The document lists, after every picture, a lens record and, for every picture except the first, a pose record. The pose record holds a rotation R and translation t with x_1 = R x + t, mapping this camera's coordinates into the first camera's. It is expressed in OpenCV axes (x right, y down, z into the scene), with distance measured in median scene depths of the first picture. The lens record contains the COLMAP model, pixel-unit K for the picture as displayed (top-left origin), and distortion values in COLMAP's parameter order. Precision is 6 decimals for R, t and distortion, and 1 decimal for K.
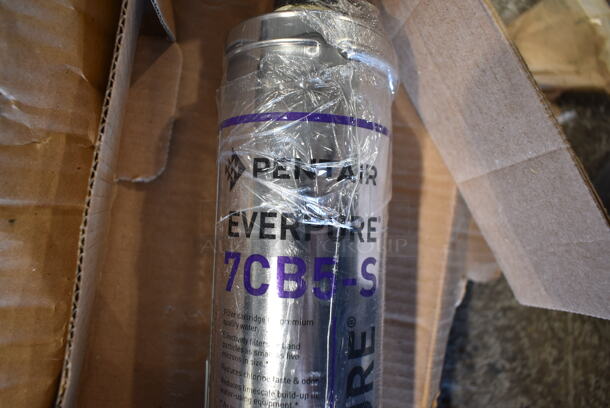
lens RADIAL K [[465.7, 0, 307.1], [0, 465.7, 201.6], [0, 0, 1]] dist [-0.011907, 0.011163]
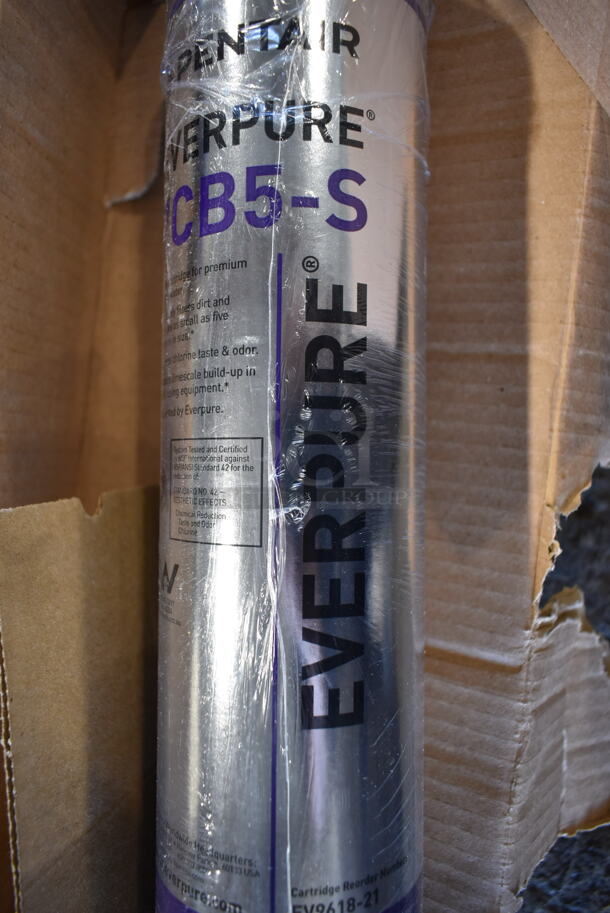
lens RADIAL K [[697.1, 0, 301.2], [0, 697.1, 460.8], [0, 0, 1]] dist [-0.011907, 0.011163]
pose [[0.888783, -0.040791, -0.456510, 0.486410], [0.038797, 0.999153, -0.013743, 0.516949], [0.456684, -0.005497, 0.889612, 0.136949]]
